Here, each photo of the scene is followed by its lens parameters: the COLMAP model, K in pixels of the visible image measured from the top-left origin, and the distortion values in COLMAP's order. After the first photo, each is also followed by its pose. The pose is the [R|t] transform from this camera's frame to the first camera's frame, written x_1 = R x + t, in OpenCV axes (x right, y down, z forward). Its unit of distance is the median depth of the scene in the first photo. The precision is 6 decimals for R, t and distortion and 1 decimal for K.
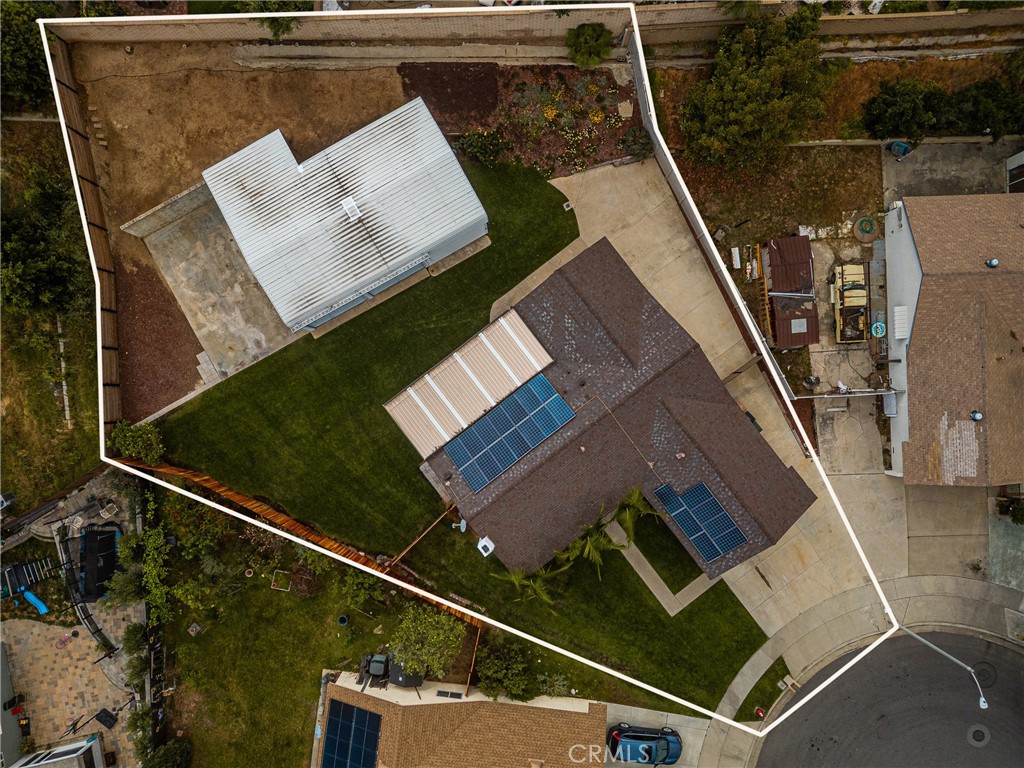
lens RADIAL K [[707.6, 0, 511.6], [0, 707.6, 385.6], [0, 0, 1]] dist [0.032955, -0.027621]
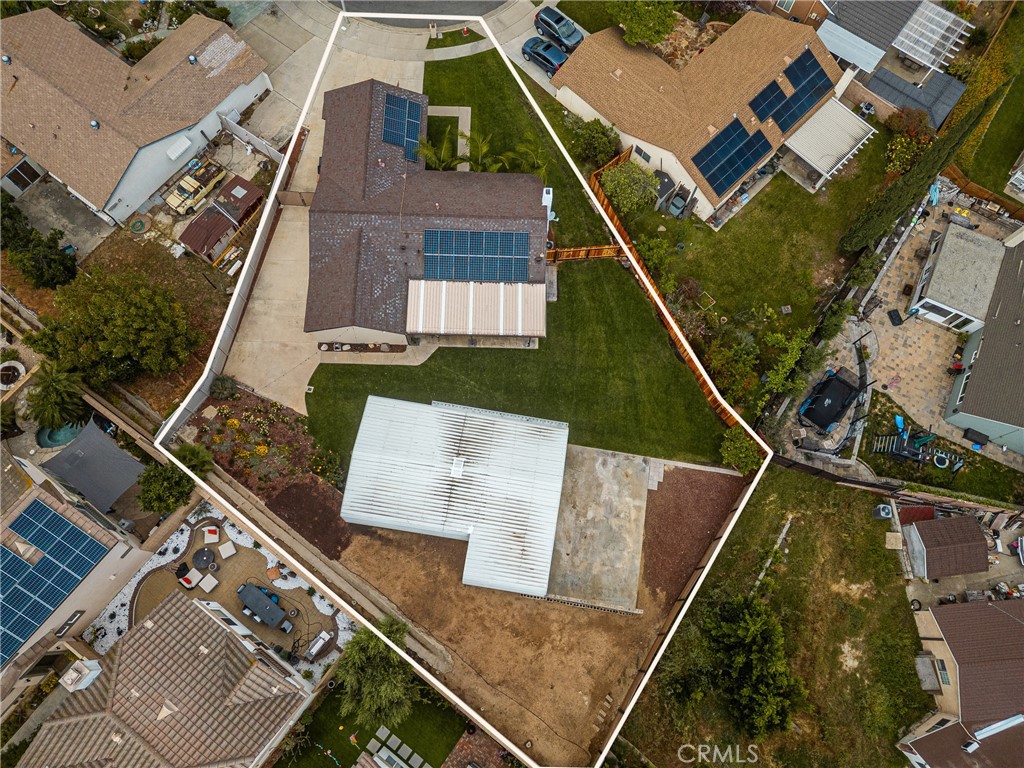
lens RADIAL K [[707.6, 0, 507.3], [0, 707.6, 381.0], [0, 0, 1]] dist [0.032955, -0.027621]
pose [[-0.783147, -0.596617, 0.175297, -0.359679], [0.620980, -0.735559, 0.270808, -0.359812], [-0.032628, 0.320939, 0.946538, -0.072236]]
